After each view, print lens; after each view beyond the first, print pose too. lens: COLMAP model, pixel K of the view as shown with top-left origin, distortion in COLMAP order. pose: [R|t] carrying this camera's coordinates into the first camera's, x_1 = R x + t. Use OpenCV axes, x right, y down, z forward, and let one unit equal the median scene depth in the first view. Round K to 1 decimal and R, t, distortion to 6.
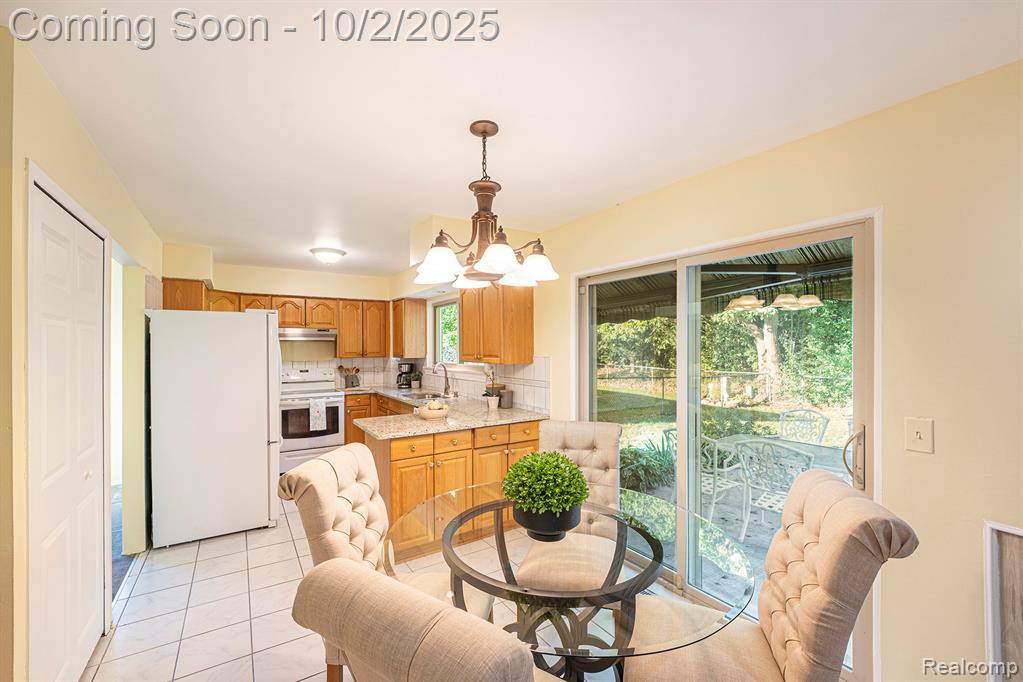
lens RADIAL K [[424.5, 0, 506.8], [0, 424.5, 348.5], [0, 0, 1]] dist [-0.011829, 0.000590]
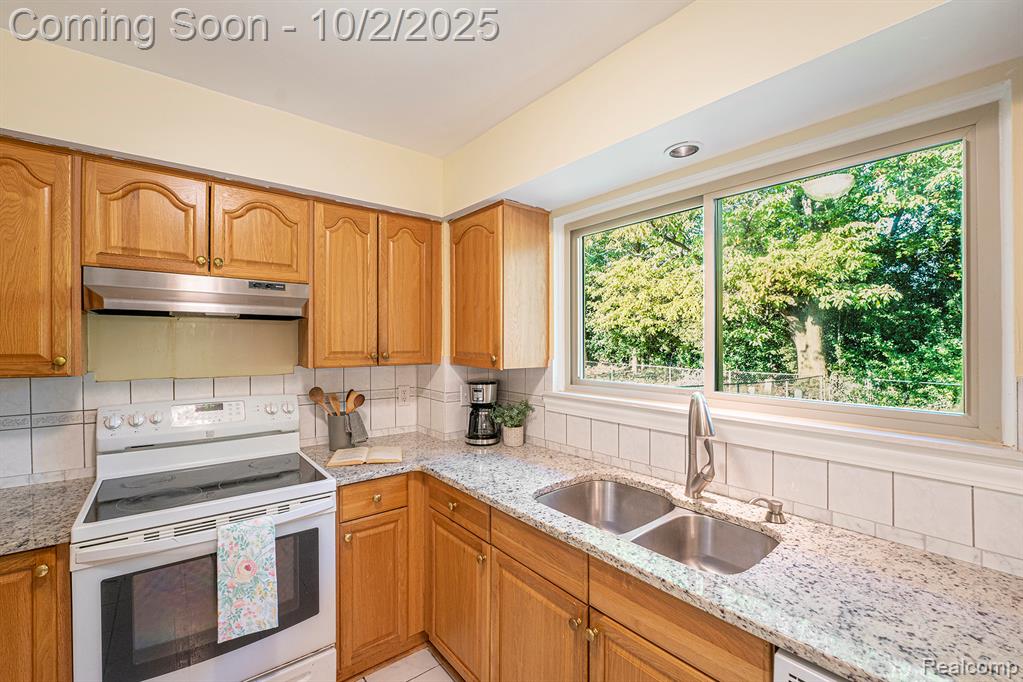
lens RADIAL K [[420.3, 0, 477.7], [0, 420.3, 344.6], [0, 0, 1]] dist [-0.014878, -0.000100]
pose [[0.997981, 0.006458, 0.063182, -0.276472], [-0.006672, 0.999973, 0.003173, 0.001265], [-0.063159, -0.003588, 0.997997, 0.632438]]
